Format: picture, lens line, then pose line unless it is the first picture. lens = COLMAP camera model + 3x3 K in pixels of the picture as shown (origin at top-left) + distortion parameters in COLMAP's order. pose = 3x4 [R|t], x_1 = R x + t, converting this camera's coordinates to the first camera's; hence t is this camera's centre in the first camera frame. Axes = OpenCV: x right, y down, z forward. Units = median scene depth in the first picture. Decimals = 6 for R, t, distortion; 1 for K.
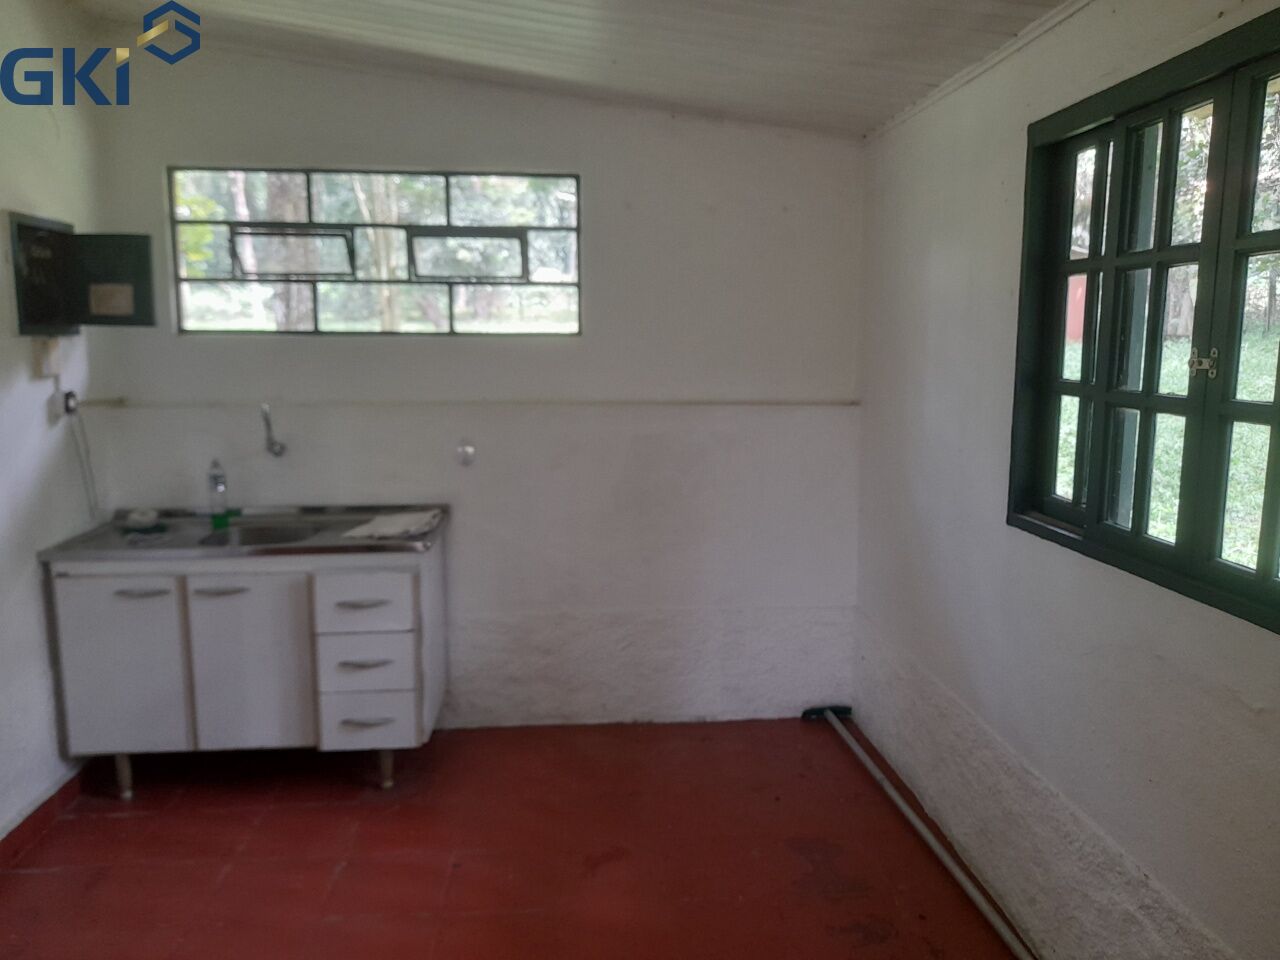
lens RADIAL K [[935.3, 0, 638.8], [0, 935.3, 475.8], [0, 0, 1]] dist [0.042727, -0.049790]
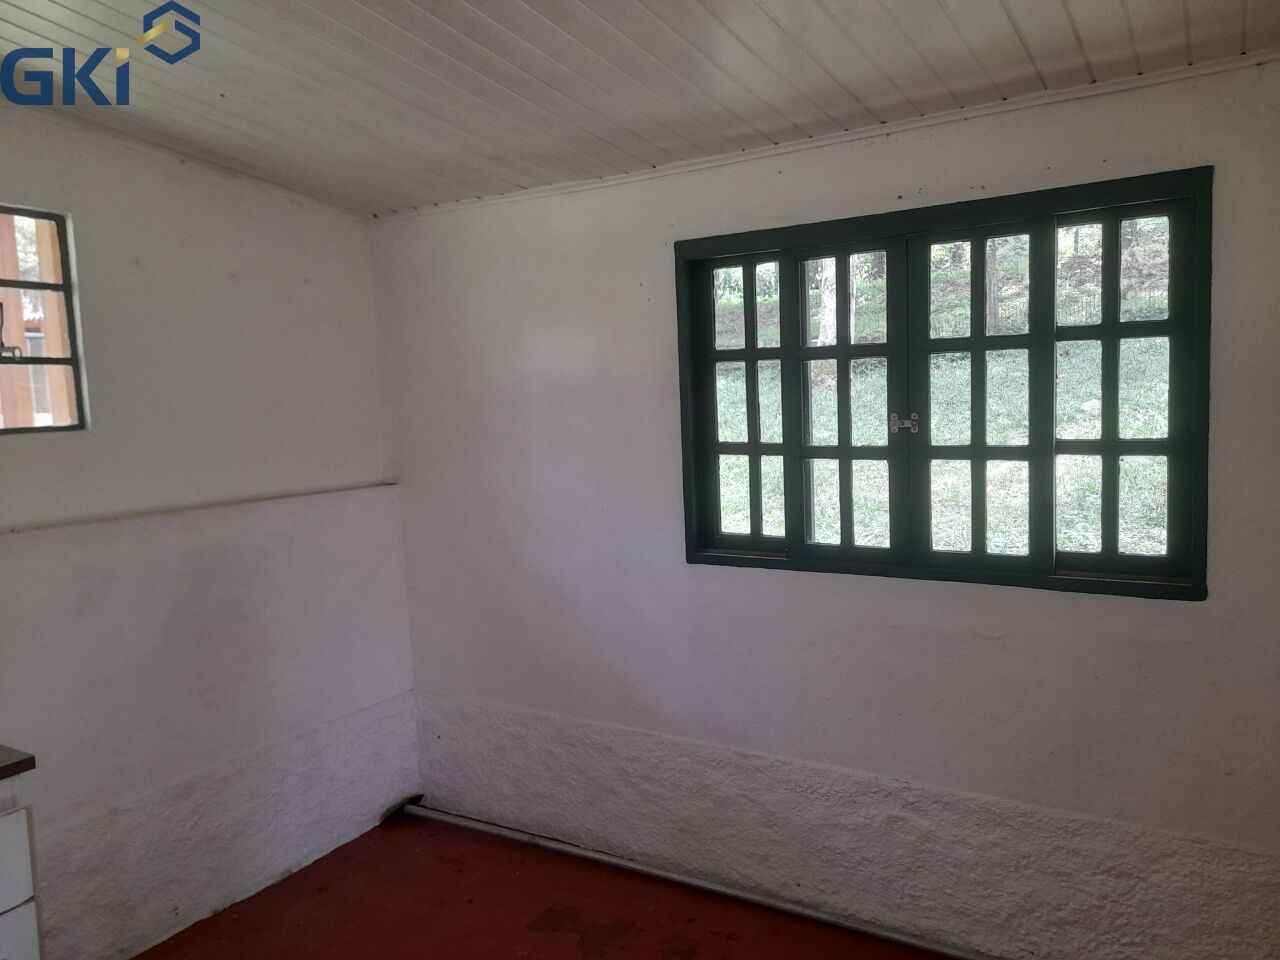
lens RADIAL K [[929.9, 0, 648.1], [0, 929.9, 479.8], [0, 0, 1]] dist [0.058807, -0.067021]
pose [[0.596086, -0.096984, 0.797042, -0.403773], [0.150655, 0.988557, 0.007616, -0.050026], [-0.788660, 0.115539, 0.603876, 0.208971]]
